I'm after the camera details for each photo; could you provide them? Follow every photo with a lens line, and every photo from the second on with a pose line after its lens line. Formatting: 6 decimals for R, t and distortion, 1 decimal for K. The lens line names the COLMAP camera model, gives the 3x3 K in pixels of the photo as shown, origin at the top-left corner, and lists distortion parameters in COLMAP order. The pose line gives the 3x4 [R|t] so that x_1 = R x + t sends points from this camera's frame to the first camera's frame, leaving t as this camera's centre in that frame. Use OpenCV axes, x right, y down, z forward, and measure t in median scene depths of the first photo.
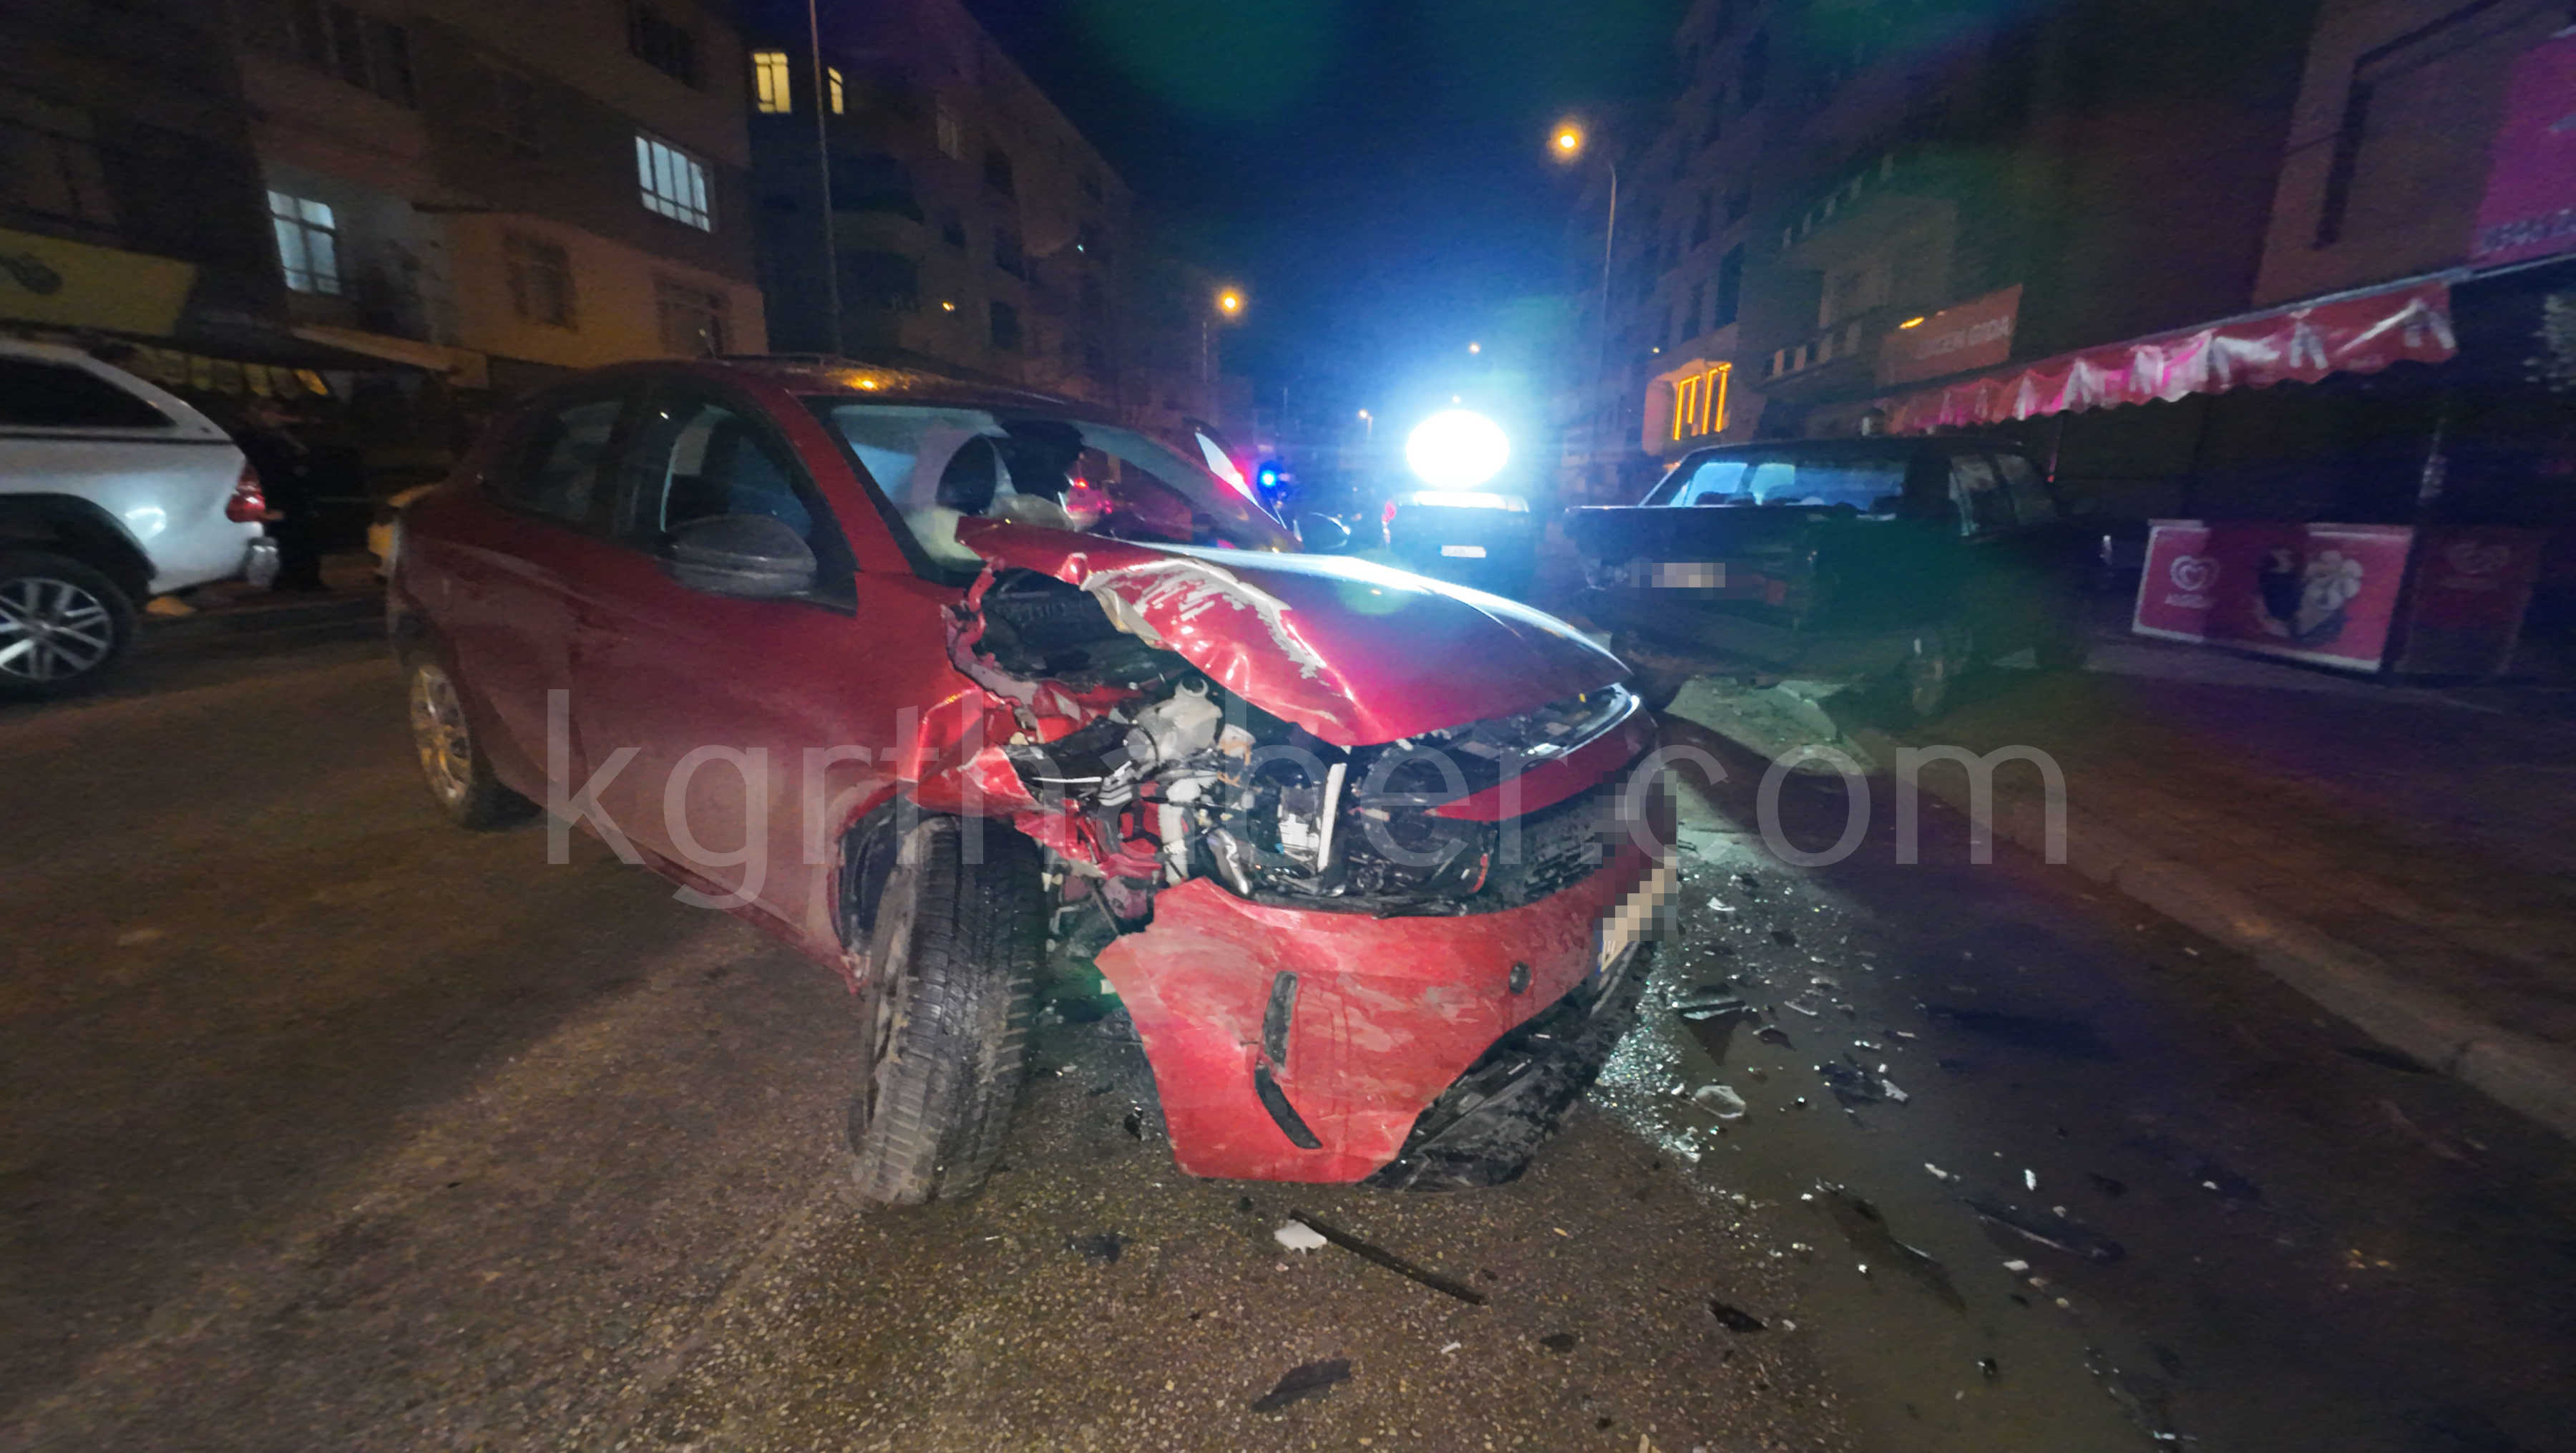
lens RADIAL K [[993.4, 0, 1292.2], [0, 993.4, 707.6], [0, 0, 1]] dist [-0.000549, 0.001228]
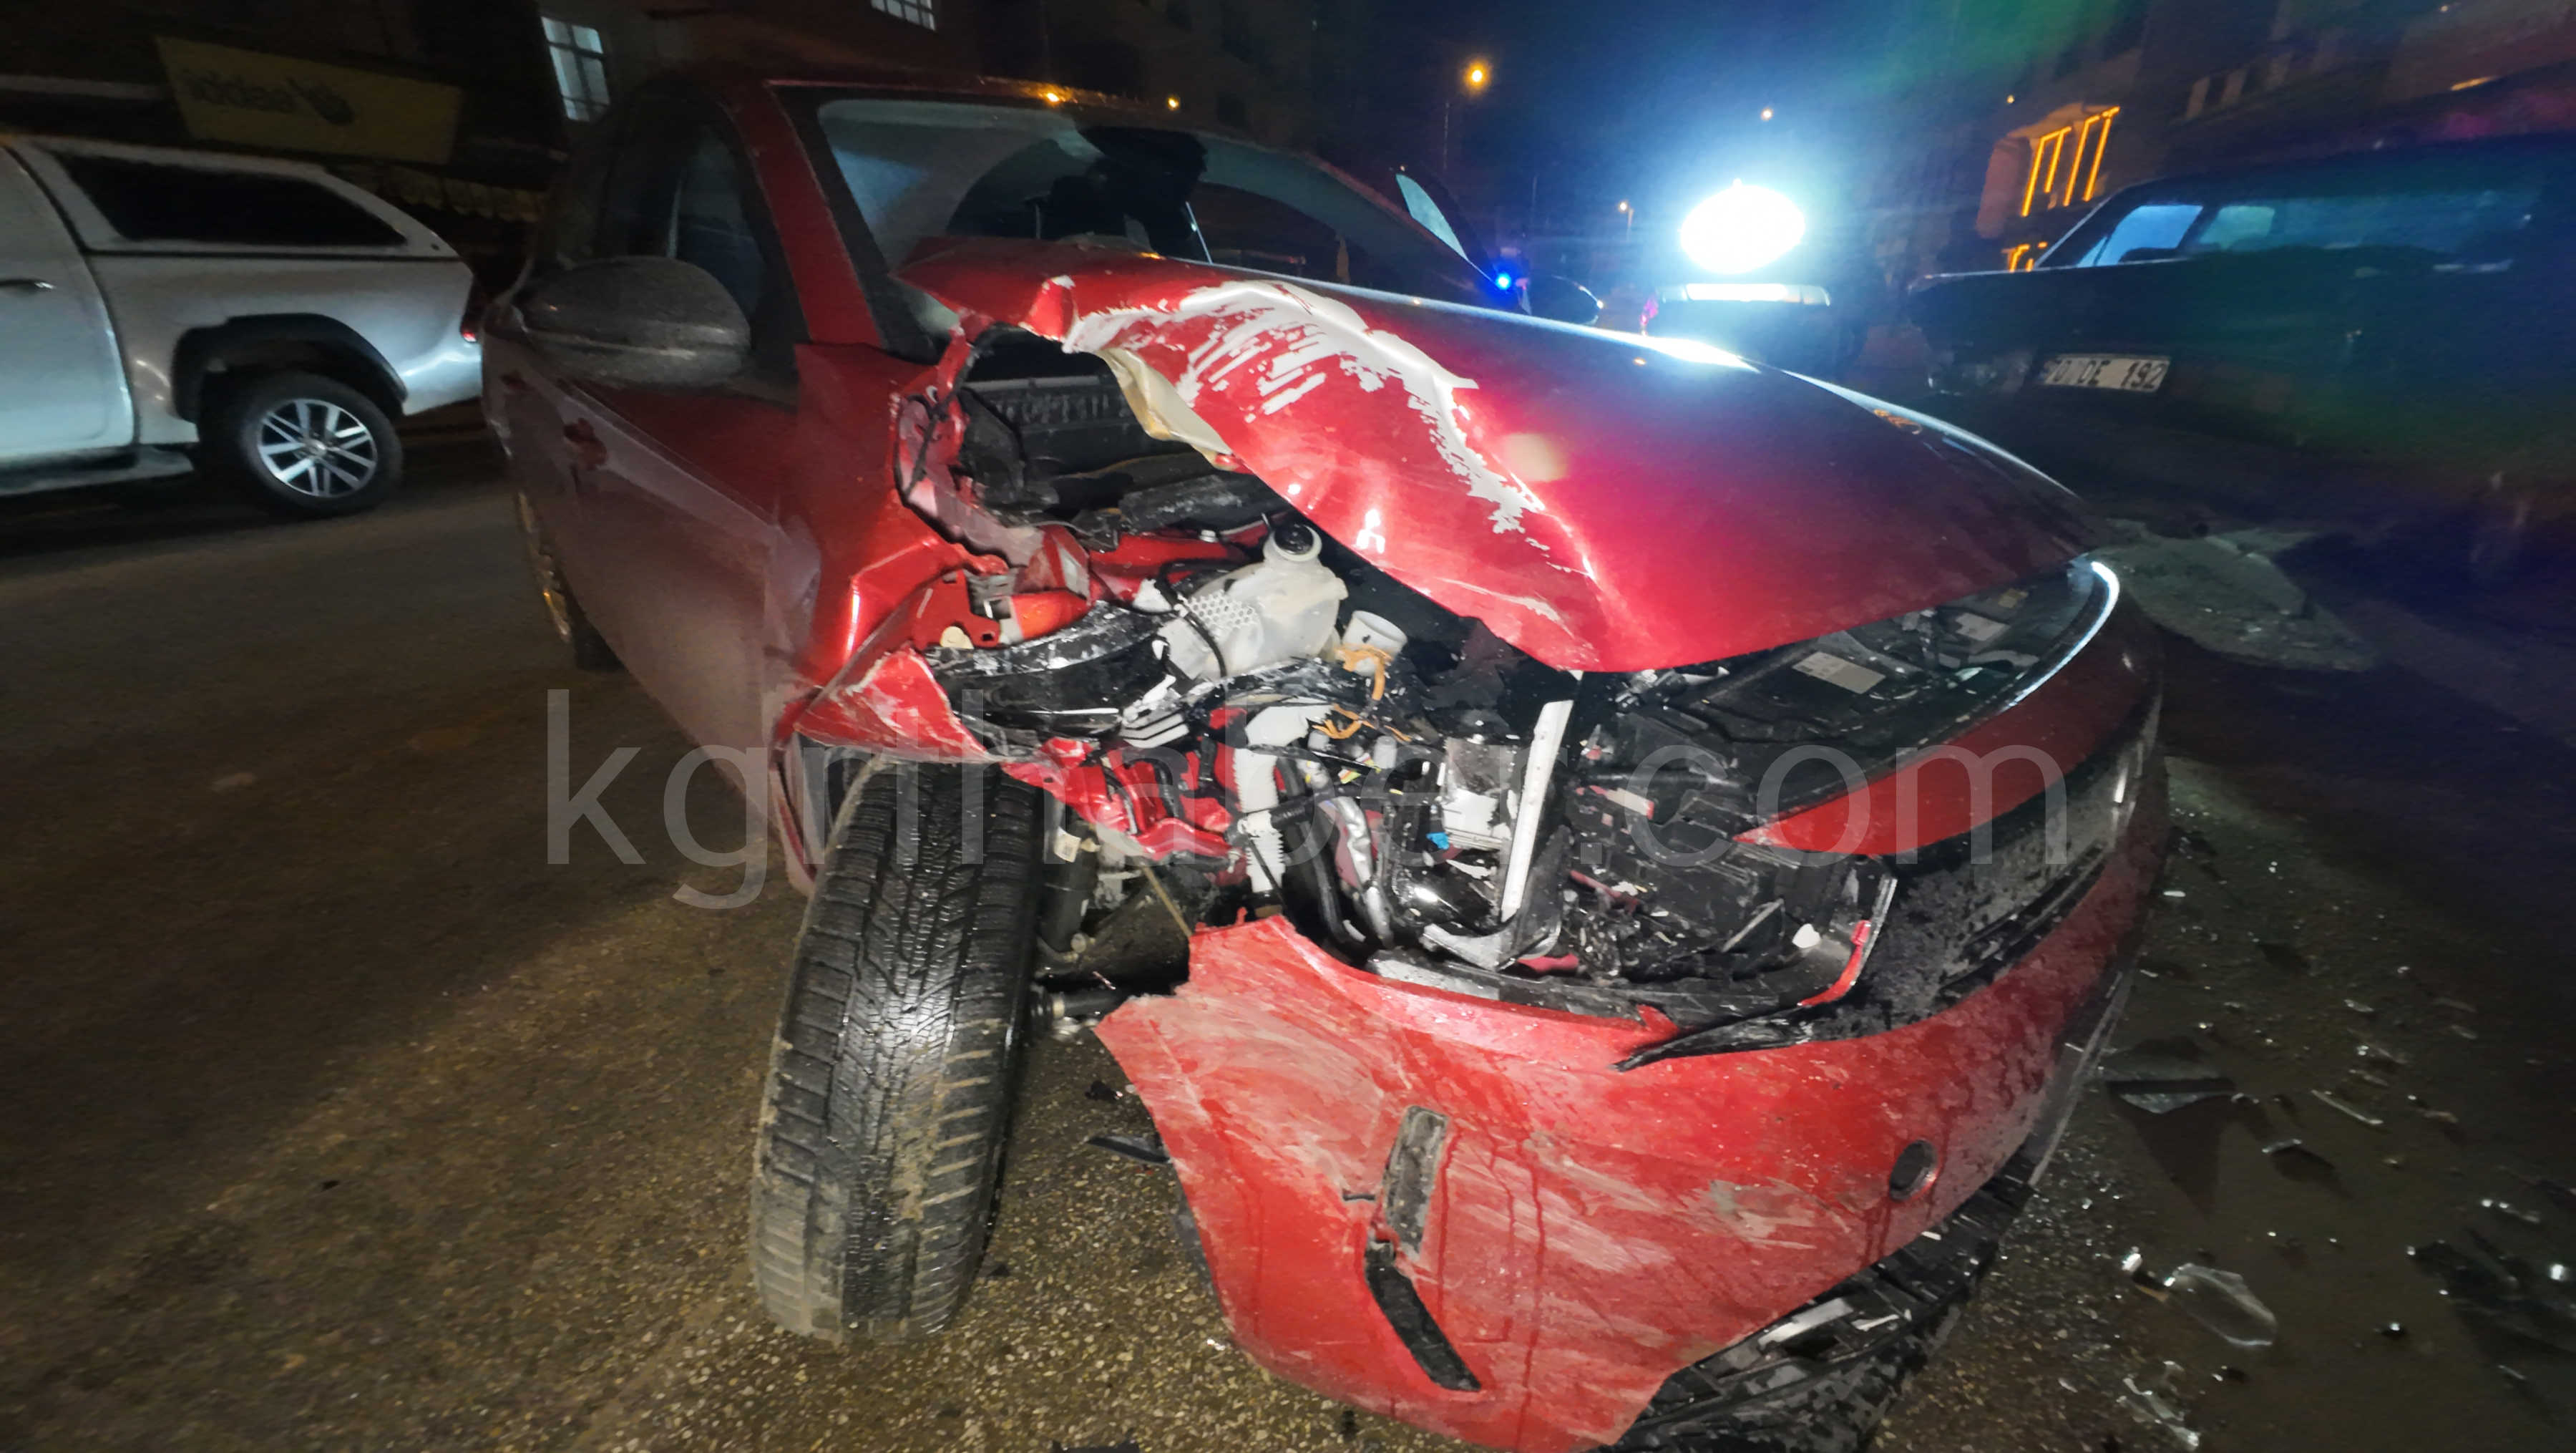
lens RADIAL K [[993.4, 0, 1297.9], [0, 993.4, 716.7], [0, 0, 1]] dist [-0.000549, 0.001228]
pose [[0.975967, 0.057591, -0.210171, 0.019195], [-0.019254, 0.983463, 0.180081, -0.021049], [0.217066, -0.171707, 0.960936, 0.385178]]
